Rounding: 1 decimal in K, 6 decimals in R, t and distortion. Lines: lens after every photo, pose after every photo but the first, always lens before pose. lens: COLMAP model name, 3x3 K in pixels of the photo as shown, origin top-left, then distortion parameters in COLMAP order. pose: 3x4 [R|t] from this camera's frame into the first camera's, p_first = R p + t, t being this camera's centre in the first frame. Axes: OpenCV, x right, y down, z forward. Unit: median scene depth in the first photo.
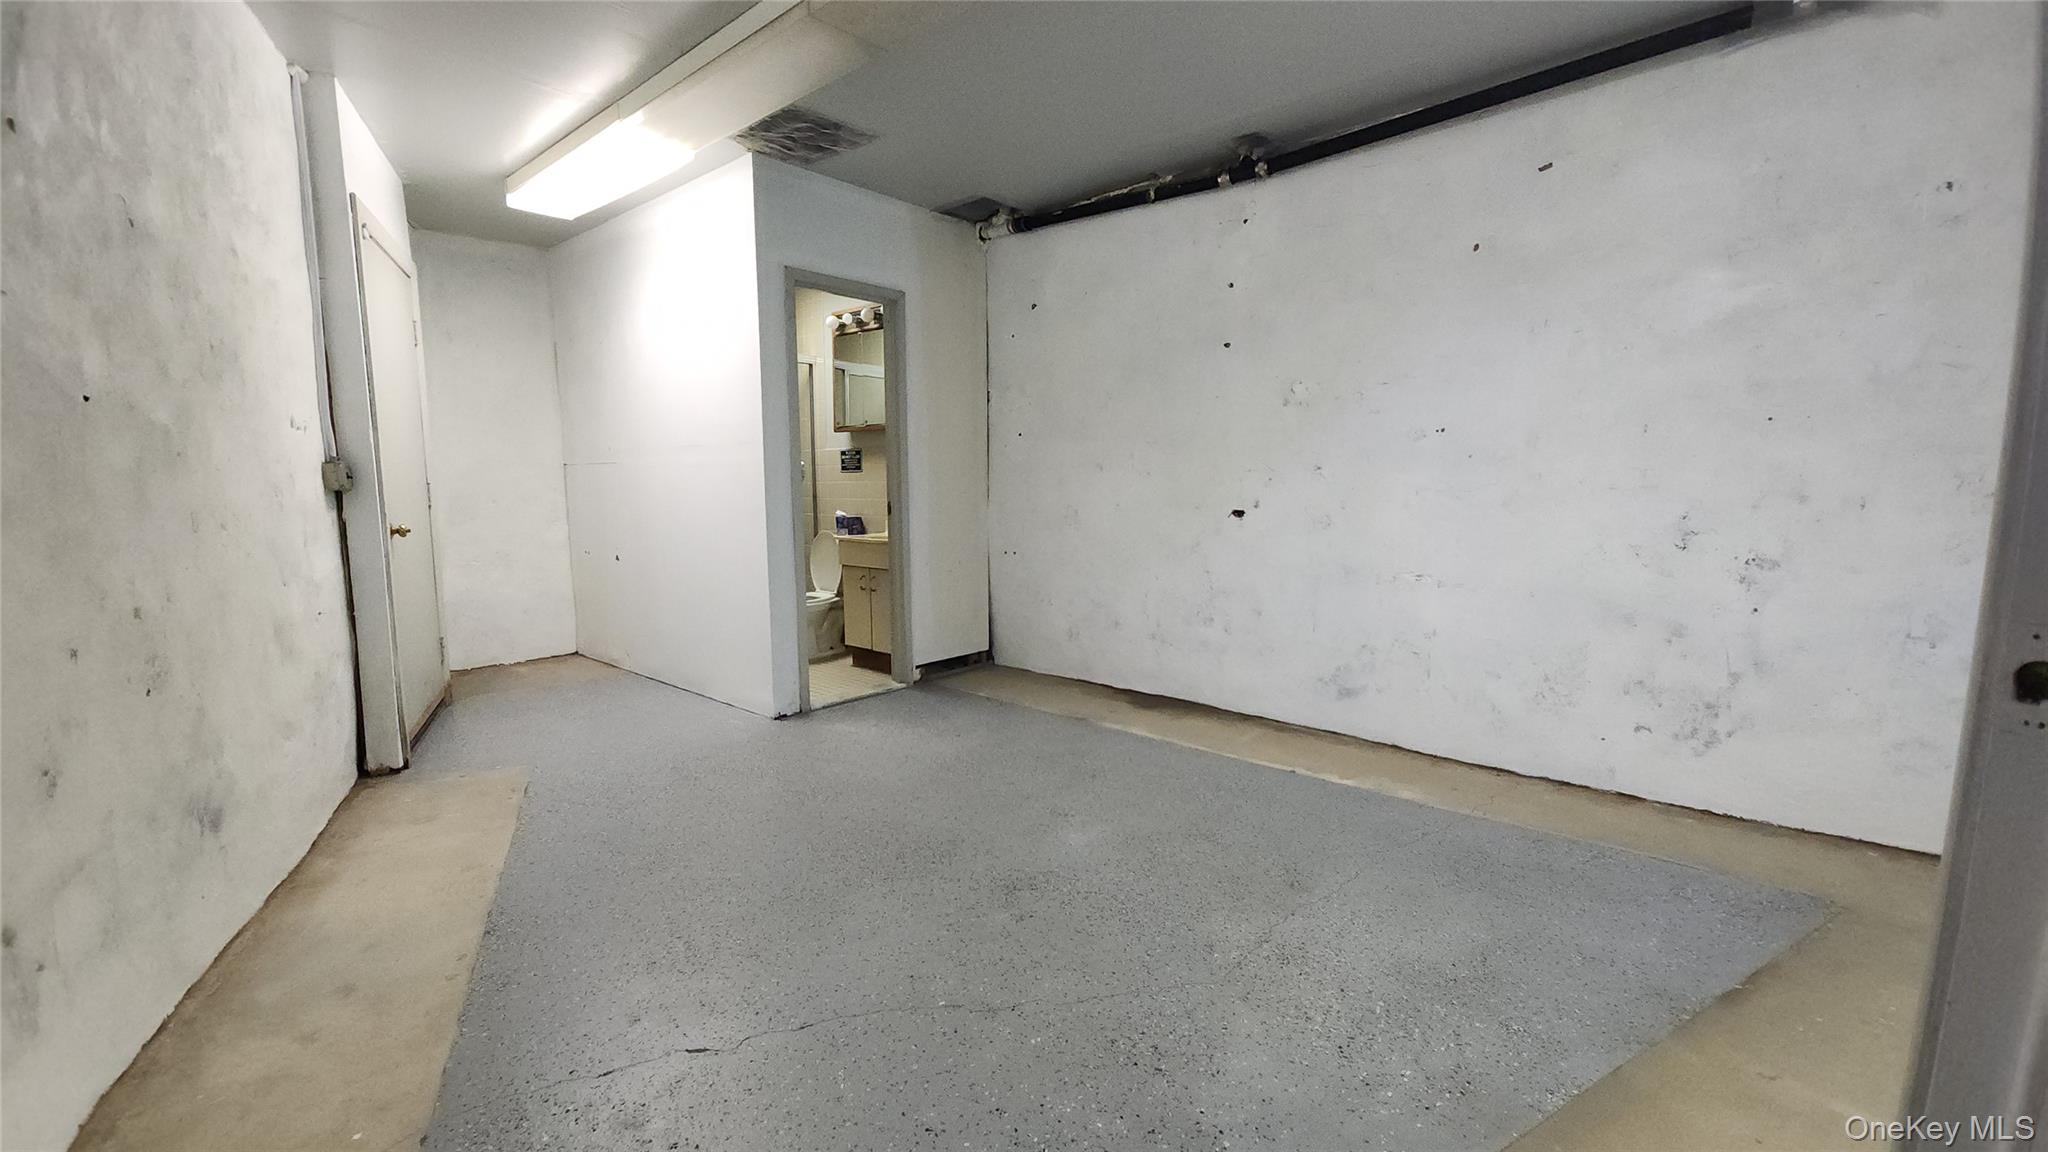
lens RADIAL K [[836.2, 0, 1021.1], [0, 836.2, 577.1], [0, 0, 1]] dist [0.001082, -0.000251]
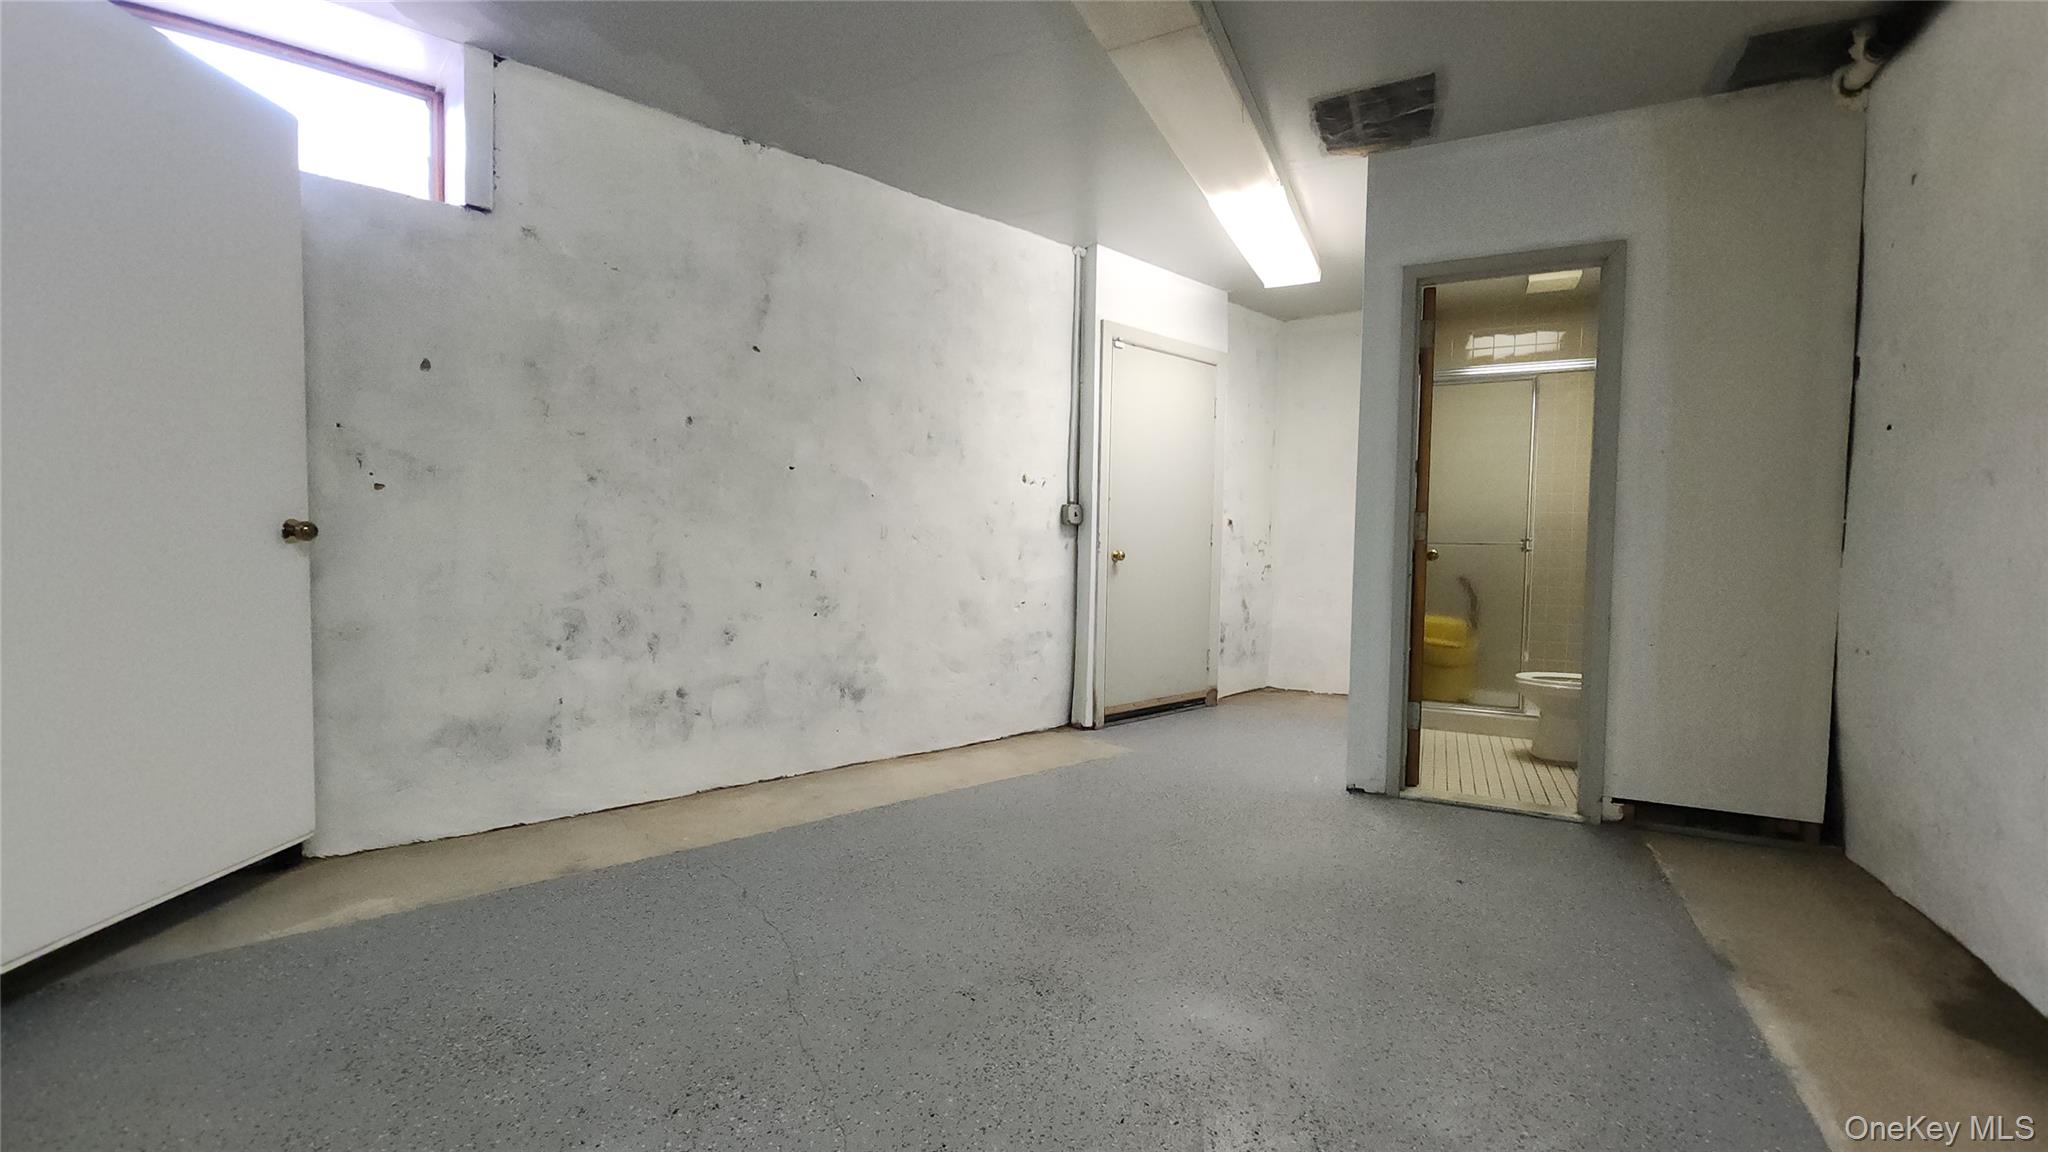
lens RADIAL K [[836.2, 0, 1021.1], [0, 836.2, 577.1], [0, 0, 1]] dist [0.001082, -0.000251]
pose [[0.256087, 0.047644, -0.965479, 0.502358], [-0.127668, 0.991702, 0.015075, -0.020794], [0.958186, 0.119401, 0.260045, 0.478693]]
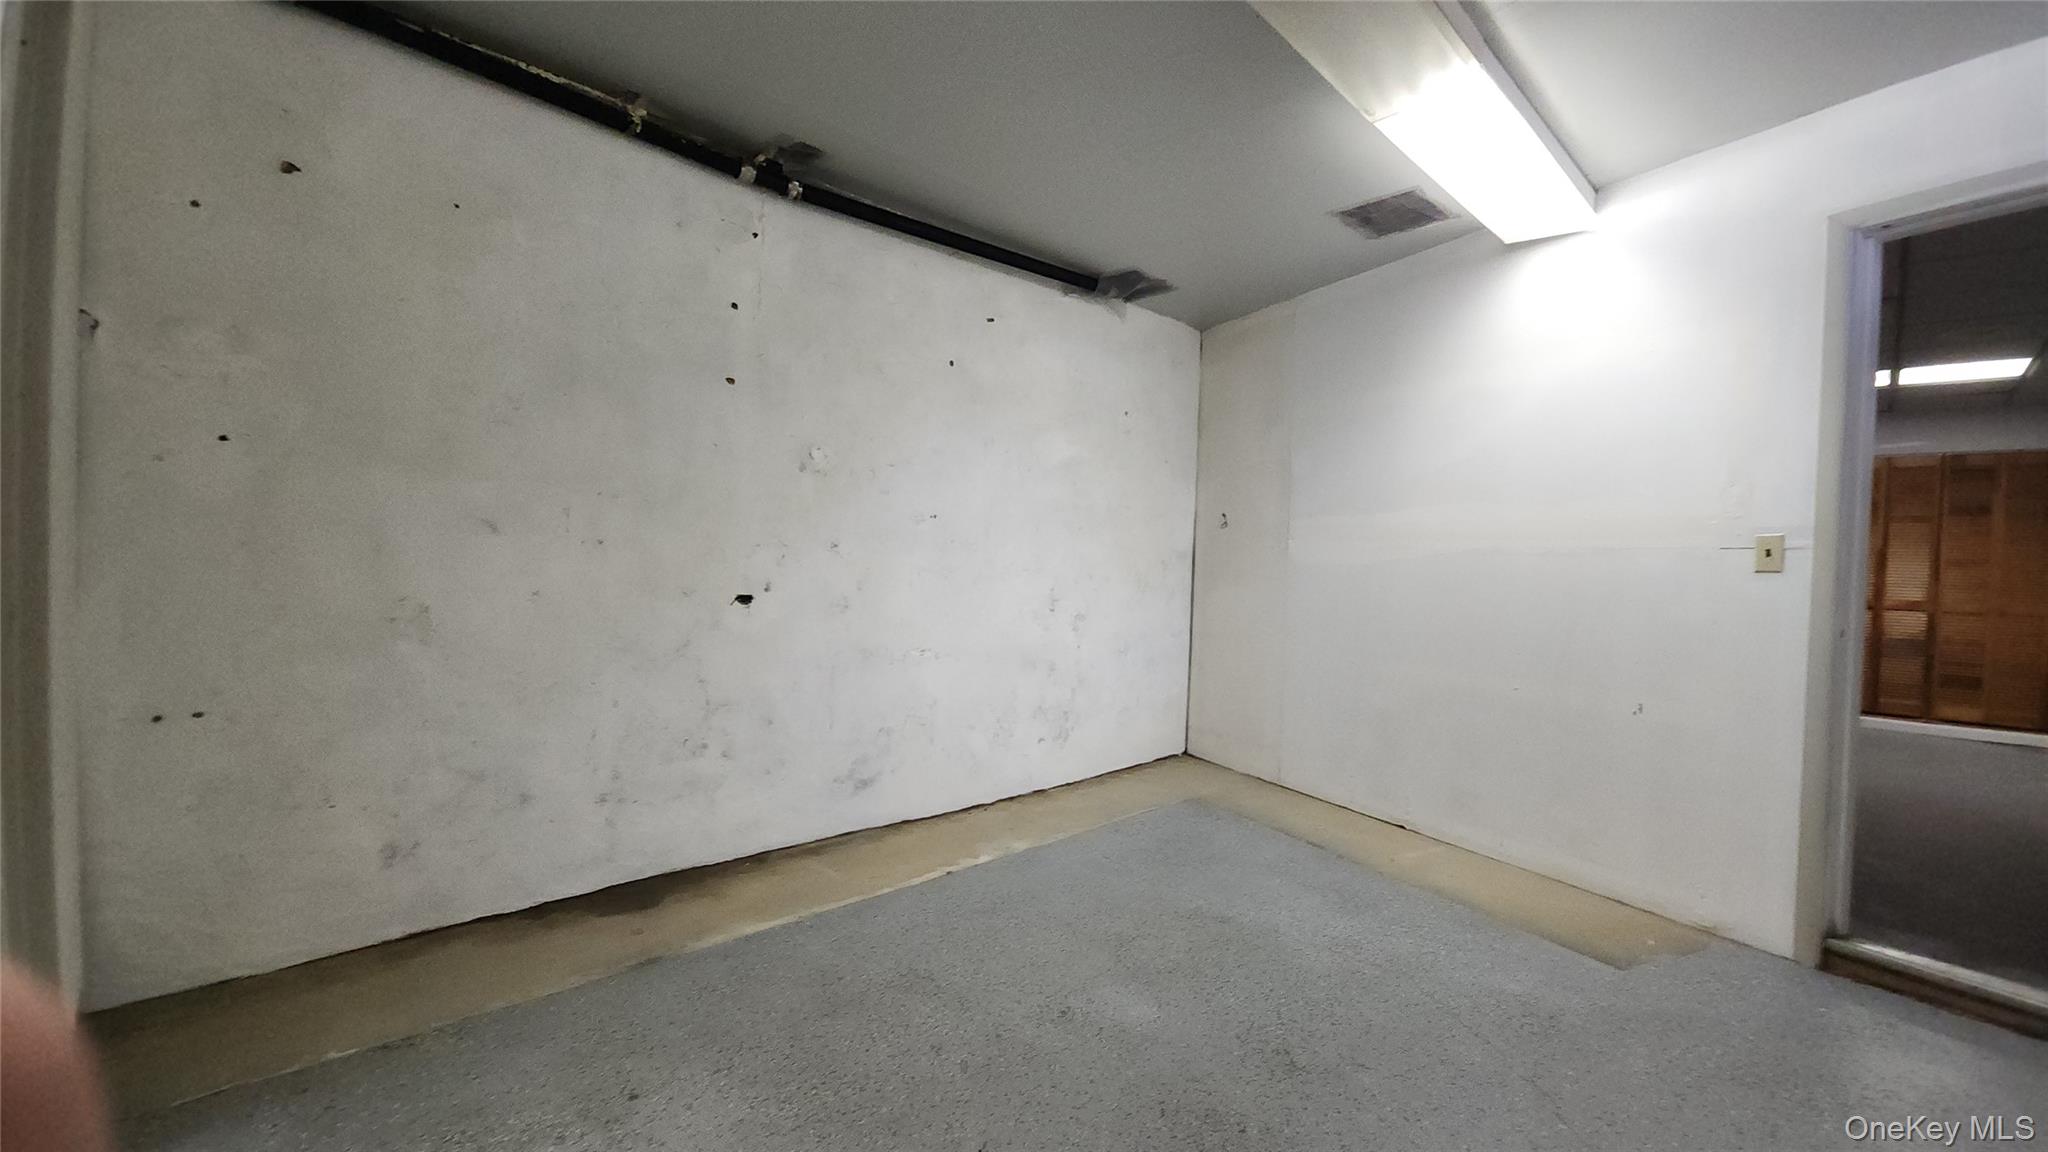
lens RADIAL K [[836.2, 0, 1021.1], [0, 836.2, 577.1], [0, 0, 1]] dist [0.001082, -0.000251]
pose [[0.062755, -0.014565, 0.997923, -0.551953], [0.087145, 0.996154, 0.009059, -0.090071], [-0.994217, 0.086395, 0.063783, 0.770530]]
